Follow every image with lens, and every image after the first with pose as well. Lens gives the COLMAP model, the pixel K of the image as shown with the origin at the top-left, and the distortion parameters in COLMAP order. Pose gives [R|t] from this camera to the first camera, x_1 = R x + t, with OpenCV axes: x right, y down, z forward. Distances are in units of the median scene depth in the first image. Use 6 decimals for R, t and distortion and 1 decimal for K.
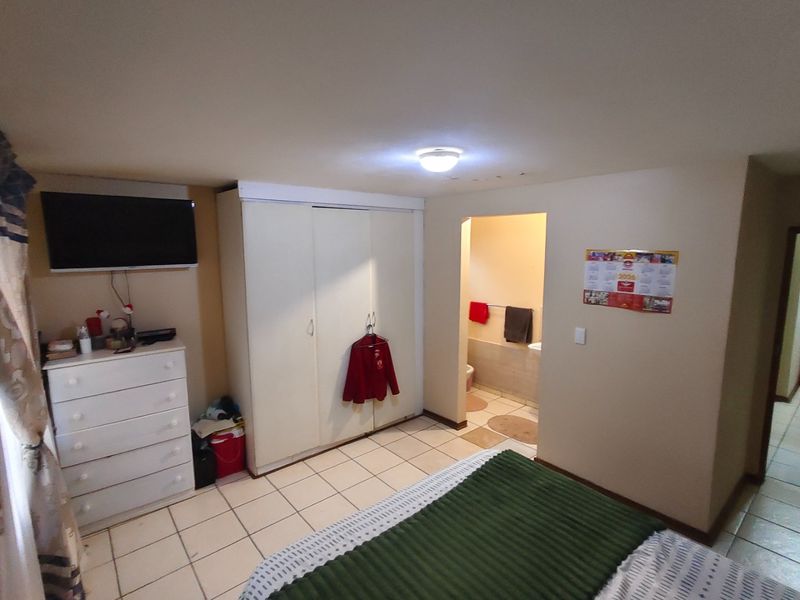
lens RADIAL K [[396.5, 0, 400.0], [0, 396.5, 300.0], [0, 0, 1]] dist [0.000848, 0.000586]
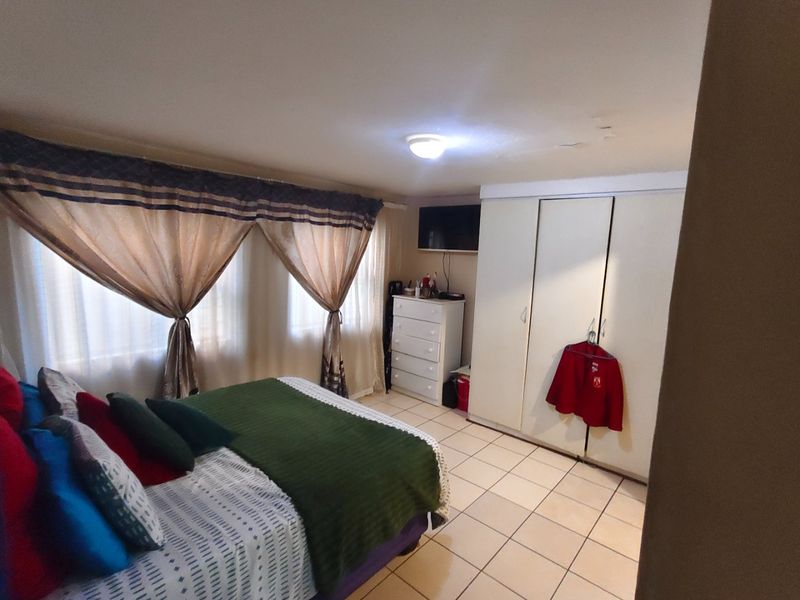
lens RADIAL K [[396.5, 0, 400.0], [0, 396.5, 300.0], [0, 0, 1]] dist [0.000848, 0.000586]
pose [[0.157909, 0.136292, -0.978003, 0.795122], [-0.181926, 0.977490, 0.106846, -0.022032], [0.970550, 0.161052, 0.179149, 0.509930]]
